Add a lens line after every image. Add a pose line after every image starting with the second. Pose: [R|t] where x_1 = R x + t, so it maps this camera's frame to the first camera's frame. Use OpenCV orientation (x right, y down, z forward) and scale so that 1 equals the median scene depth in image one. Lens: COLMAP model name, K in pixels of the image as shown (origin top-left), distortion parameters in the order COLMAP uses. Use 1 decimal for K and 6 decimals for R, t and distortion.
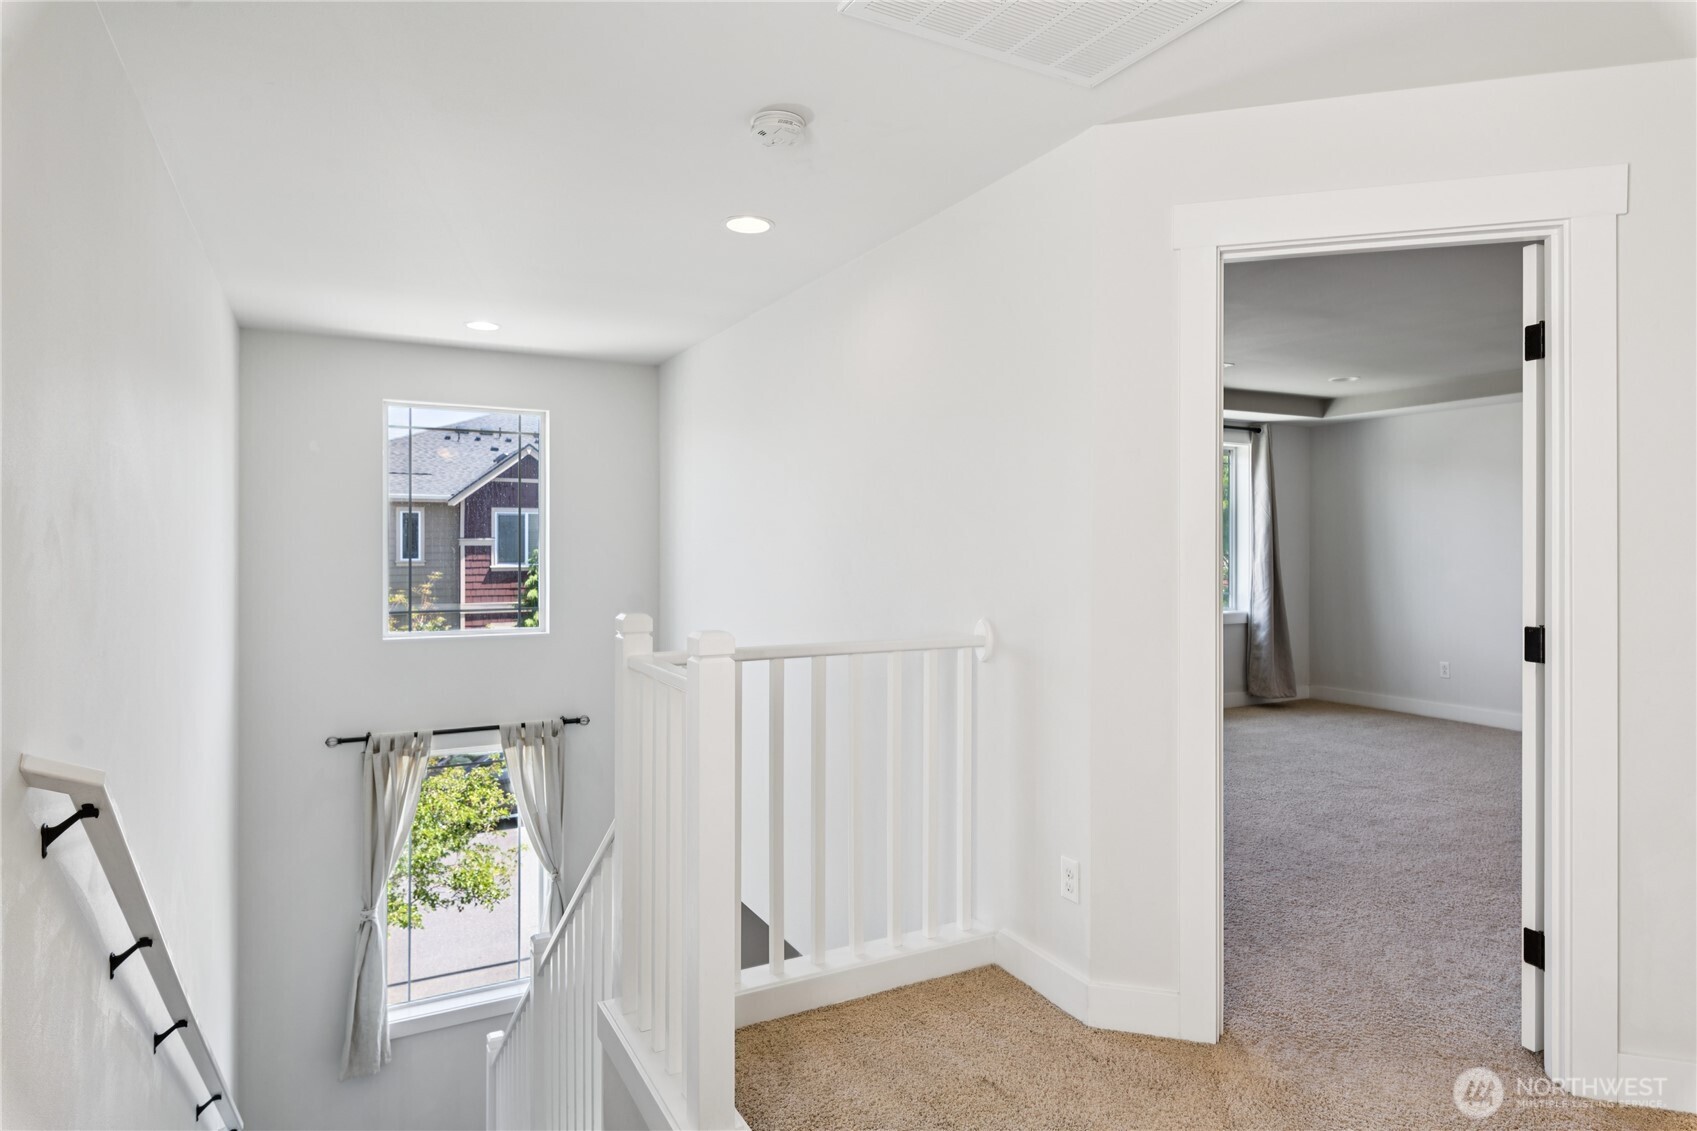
lens RADIAL K [[914.2, 0, 860.0], [0, 914.2, 535.3], [0, 0, 1]] dist [-0.001063, -0.000930]
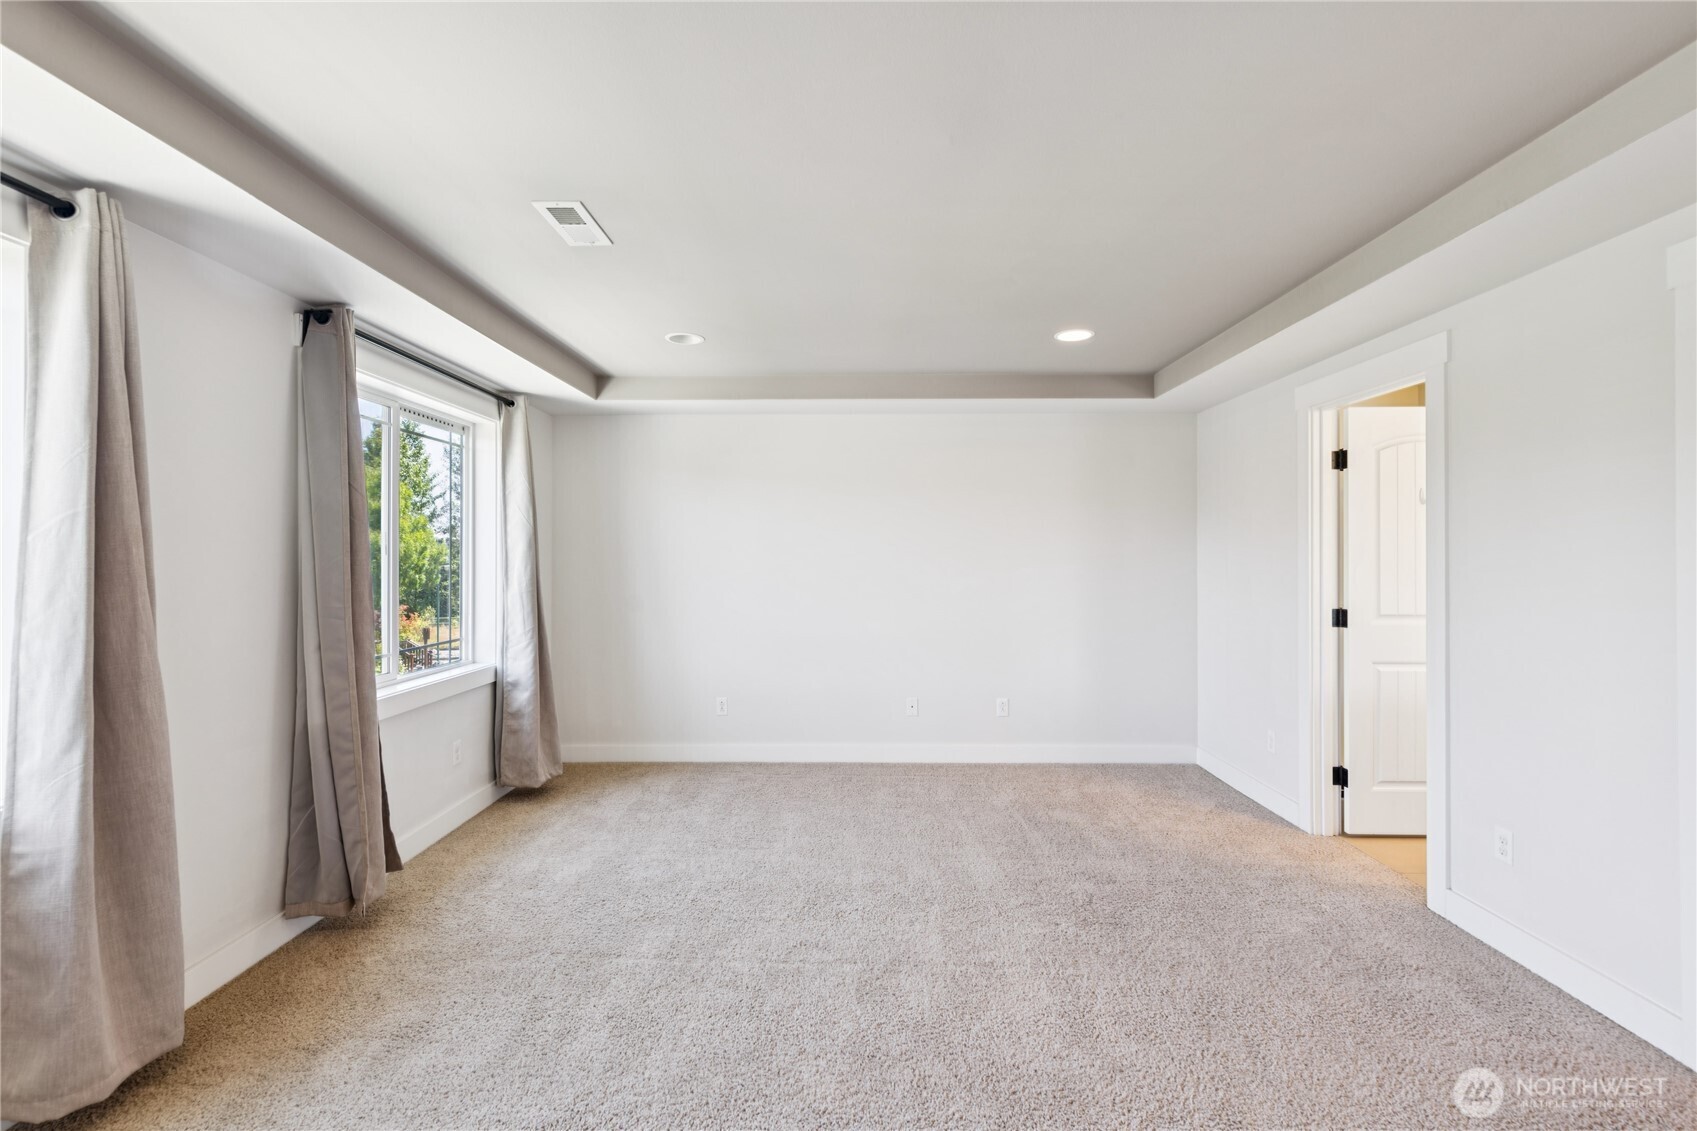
lens RADIAL K [[734.1, 0, 832.3], [0, 734.1, 553.6], [0, 0, 1]] dist [0.000749, 0.000970]
pose [[0.492742, 0.002014, 0.870173, 0.070629], [-0.001996, 0.999997, -0.001185, 0.000423], [-0.870173, -0.001153, 0.492745, 0.519490]]
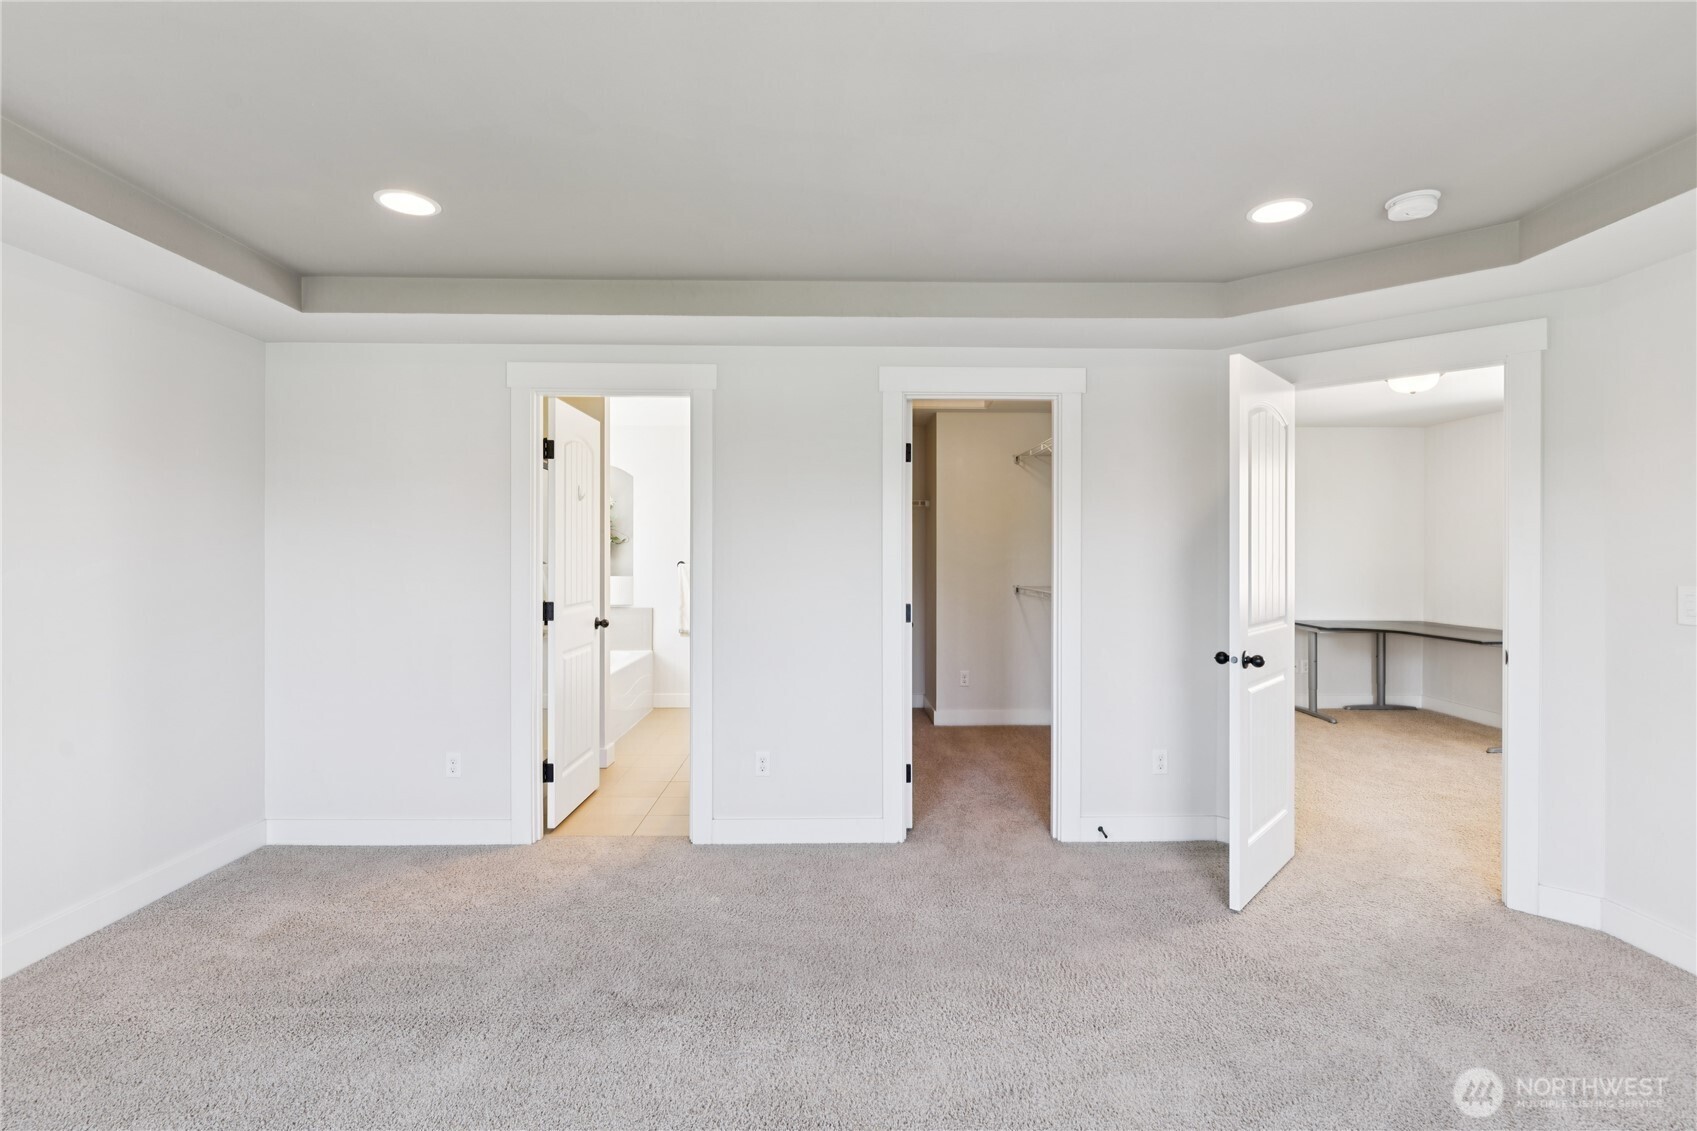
lens RADIAL K [[818.9, 0, 859.3], [0, 818.9, 555.7], [0, 0, 1]] dist [0.004082, -0.000275]
pose [[-0.896274, -0.002177, 0.443495, 0.237697], [-0.004569, 0.999980, -0.004325, 0.007092], [-0.443477, -0.005903, -0.896266, 0.841345]]
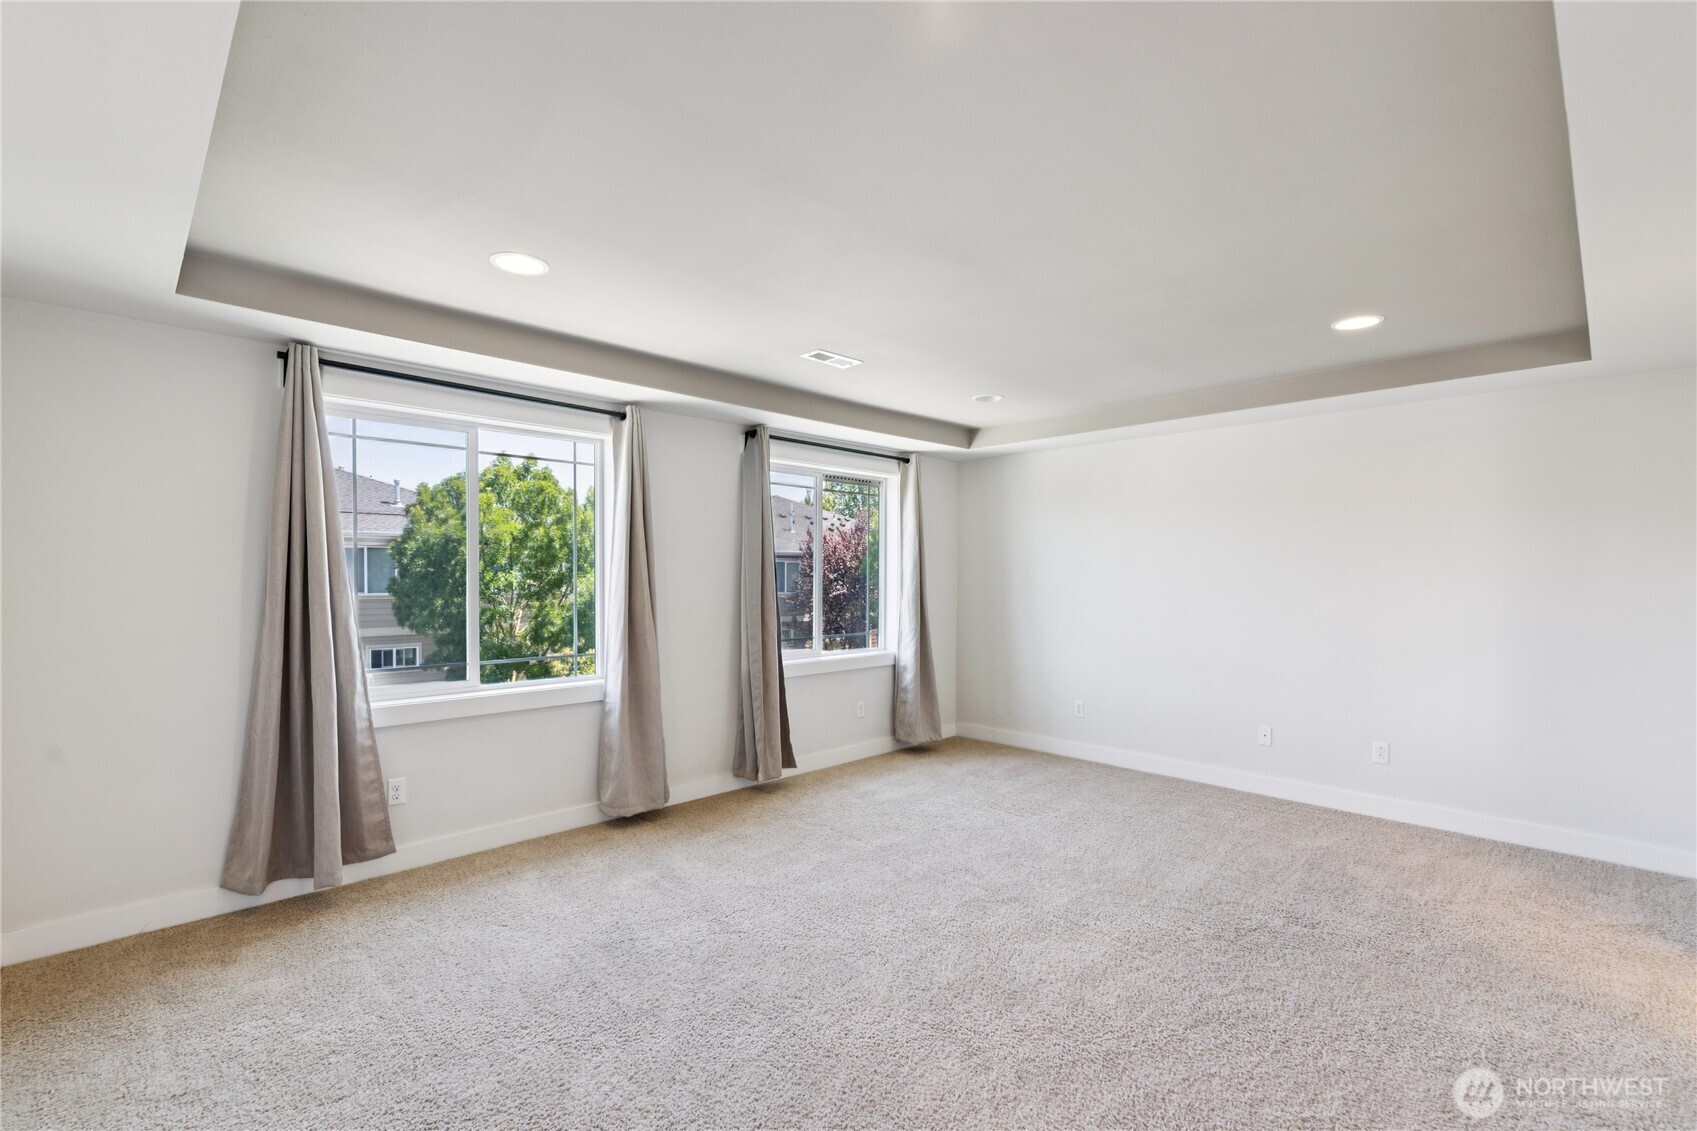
lens RADIAL K [[734.1, 0, 840.4], [0, 734.1, 593.3], [0, 0, 1]] dist [0.000749, 0.000970]
pose [[0.961397, -0.007168, 0.275071, 0.164034], [-0.002239, 0.999424, 0.033867, -0.003230], [-0.275155, -0.033176, 0.960827, 0.293416]]
